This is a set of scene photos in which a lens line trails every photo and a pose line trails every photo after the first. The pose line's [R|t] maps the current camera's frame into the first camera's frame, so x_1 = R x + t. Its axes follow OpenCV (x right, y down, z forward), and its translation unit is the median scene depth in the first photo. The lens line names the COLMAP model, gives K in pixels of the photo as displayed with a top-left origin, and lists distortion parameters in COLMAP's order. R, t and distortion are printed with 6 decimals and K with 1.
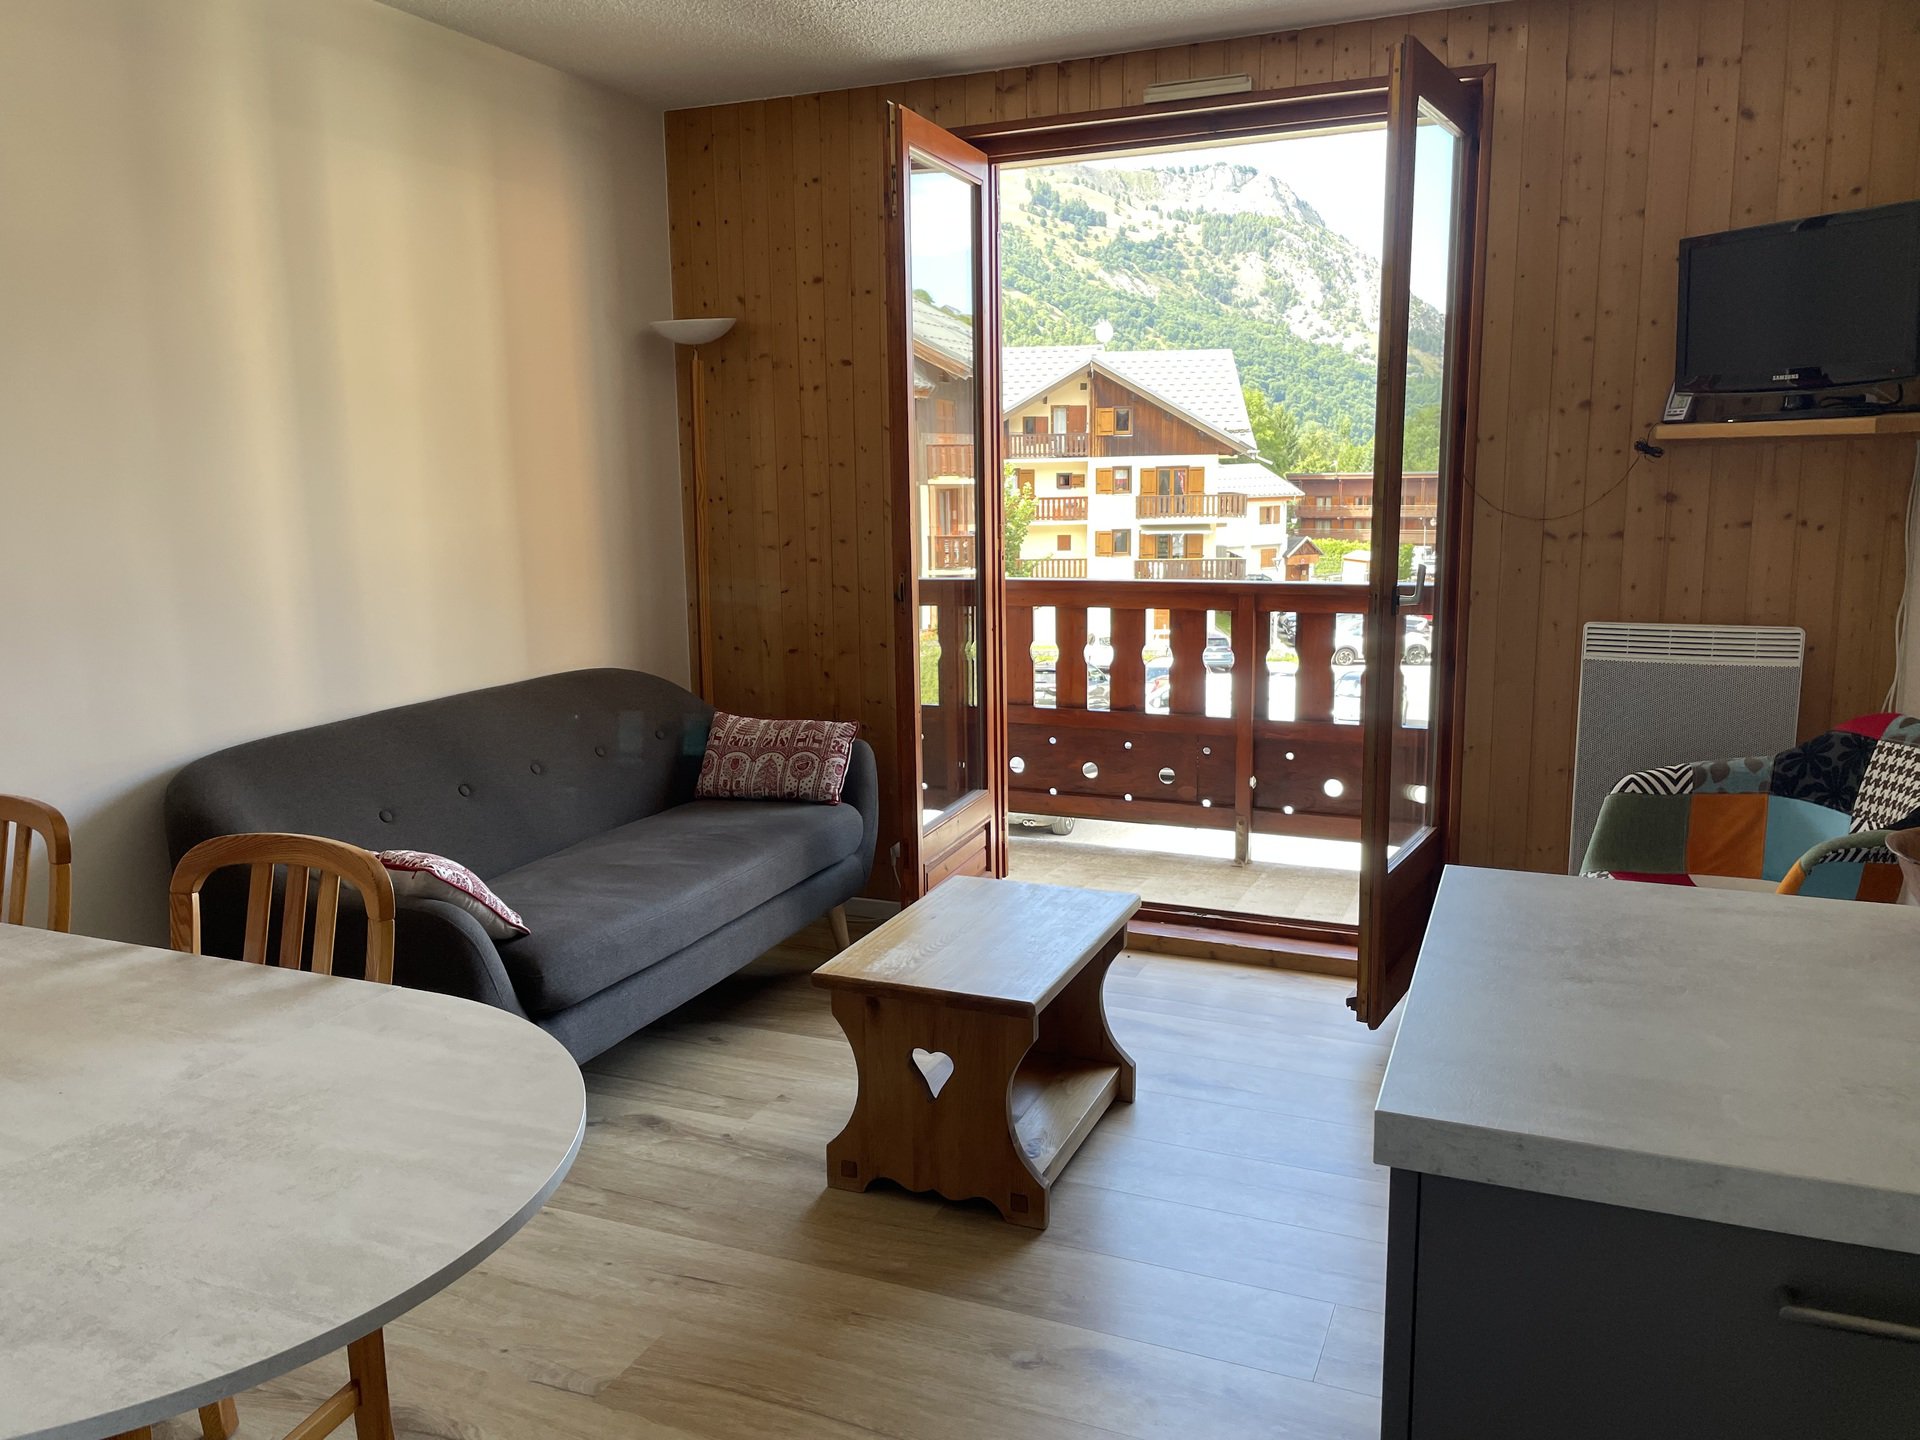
lens RADIAL K [[1477.0, 0, 960.0], [0, 1477.0, 720.0], [0, 0, 1]] dist [0.116847, -0.144267]
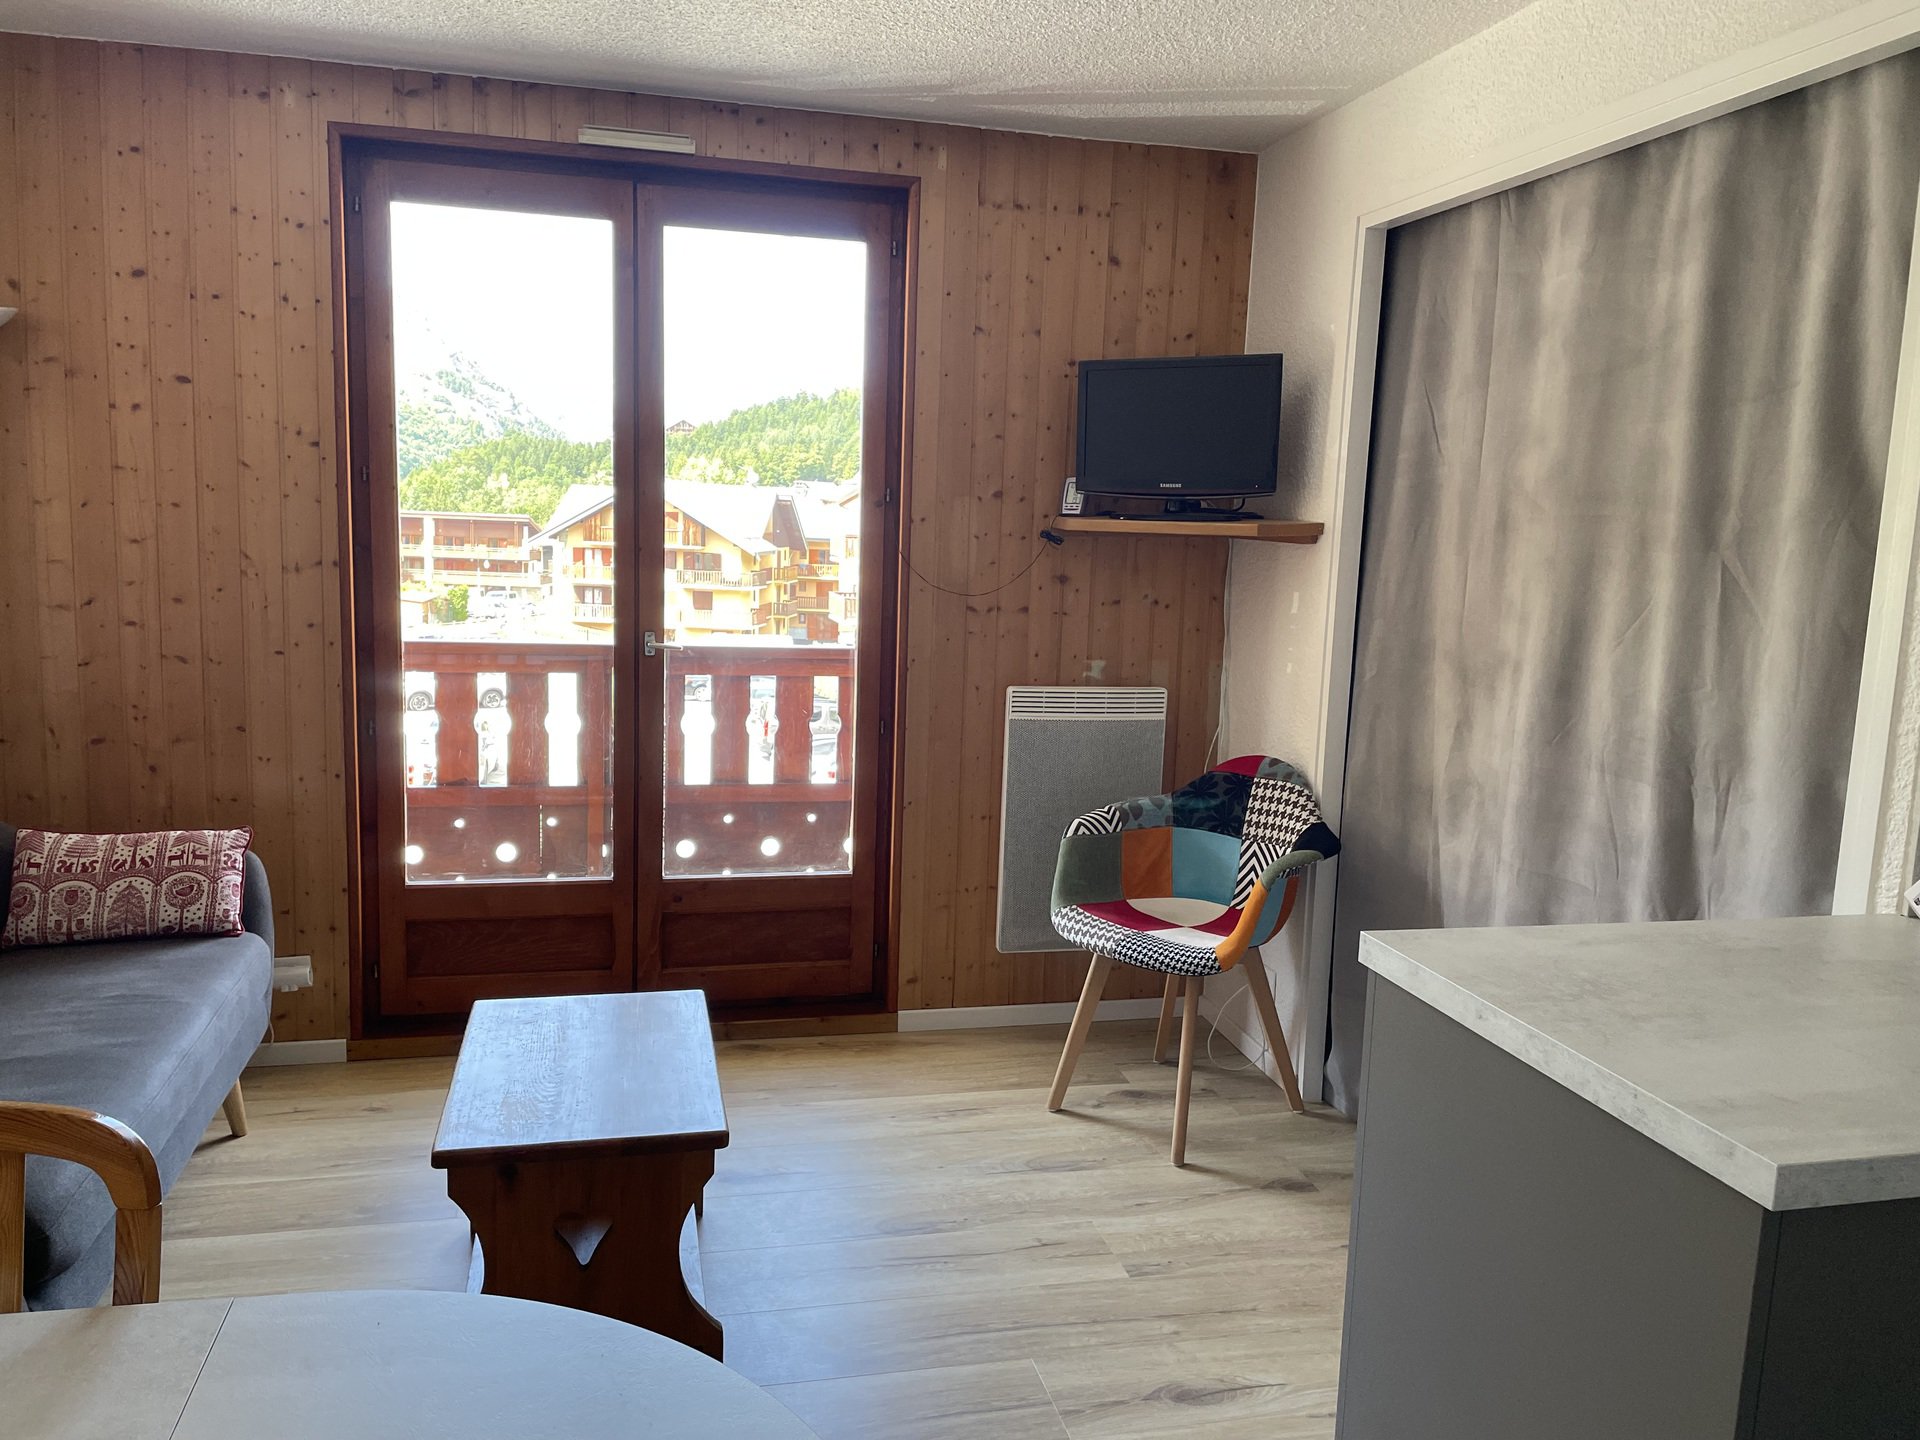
lens RADIAL K [[1477.0, 0, 960.0], [0, 1477.0, 720.0], [0, 0, 1]] dist [0.116847, -0.144267]
pose [[0.802455, -0.040626, 0.595328, -0.276493], [0.055936, 0.998408, -0.007266, -0.033557], [-0.594085, 0.039131, 0.803450, 0.127321]]
